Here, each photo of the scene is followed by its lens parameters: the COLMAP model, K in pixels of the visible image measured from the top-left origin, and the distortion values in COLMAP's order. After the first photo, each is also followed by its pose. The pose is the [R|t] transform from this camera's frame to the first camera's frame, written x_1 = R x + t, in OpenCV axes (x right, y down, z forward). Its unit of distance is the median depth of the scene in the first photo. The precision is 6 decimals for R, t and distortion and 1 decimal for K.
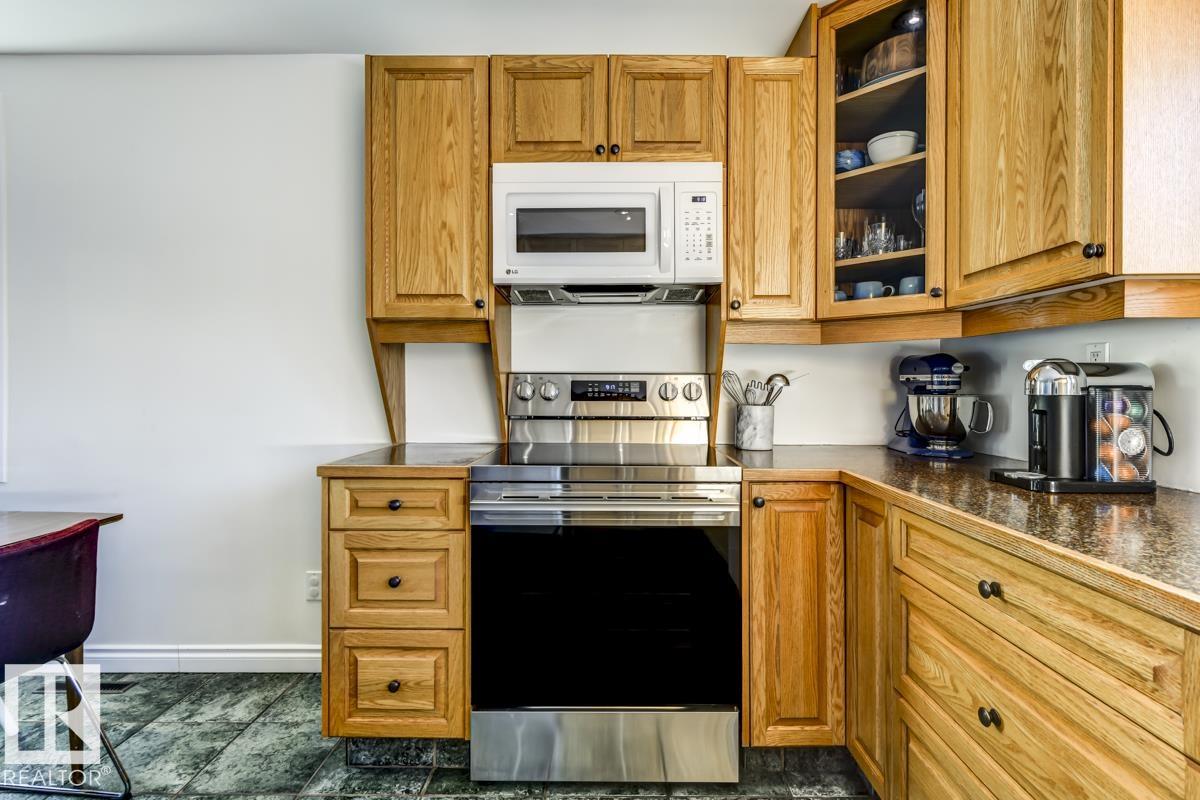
lens RADIAL K [[591.4, 0, 601.1], [0, 591.4, 388.4], [0, 0, 1]] dist [-0.000871, -0.000194]
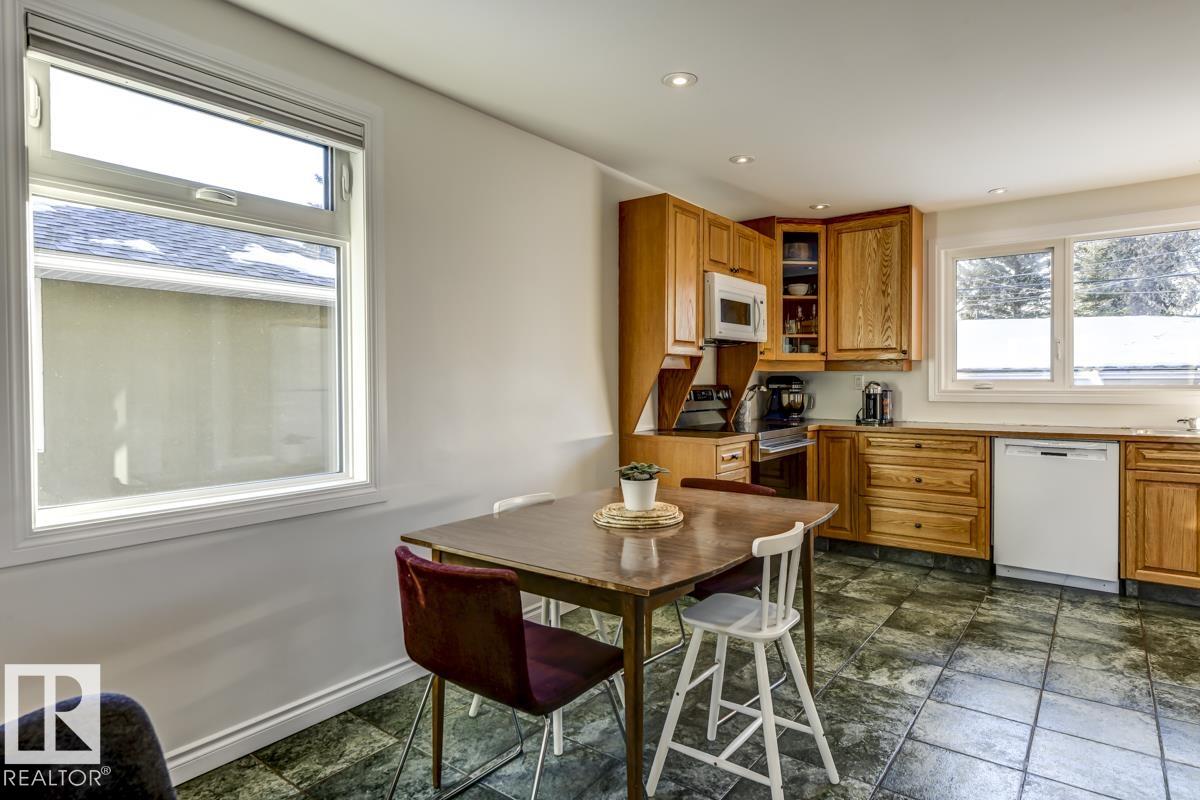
lens RADIAL K [[692.7, 0, 577.9], [0, 692.7, 384.2], [0, 0, 1]] dist [0.000180, -0.002668]
pose [[0.602802, -0.007621, 0.797854, -2.897523], [0.011128, 0.999937, 0.001144, -0.053457], [-0.797813, 0.008188, 0.602849, 0.054015]]
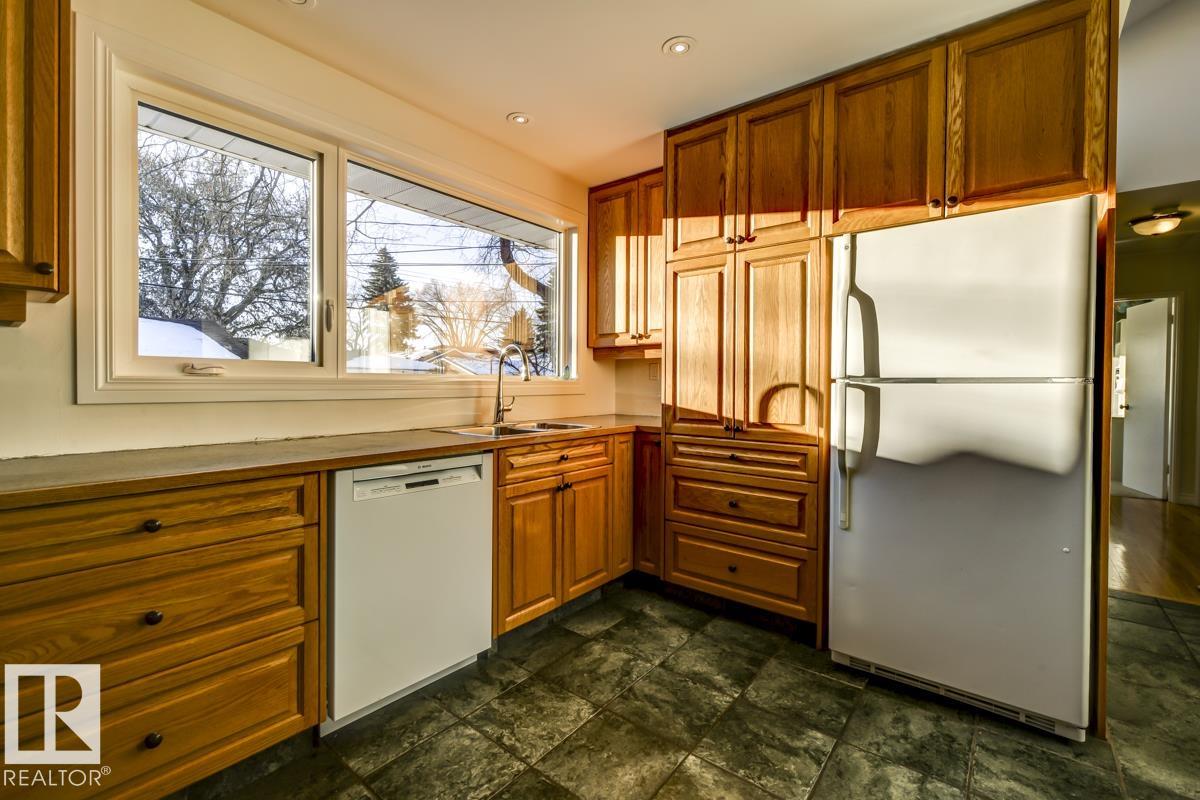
lens RADIAL K [[517.2, 0, 601.8], [0, 517.2, 385.4], [0, 0, 1]] dist [-0.002626, -0.000438]
pose [[-0.799235, -0.012850, 0.600881, -0.640944], [-0.002890, 0.999842, 0.017539, -0.009781], [-0.601011, 0.012281, -0.799146, 0.938488]]
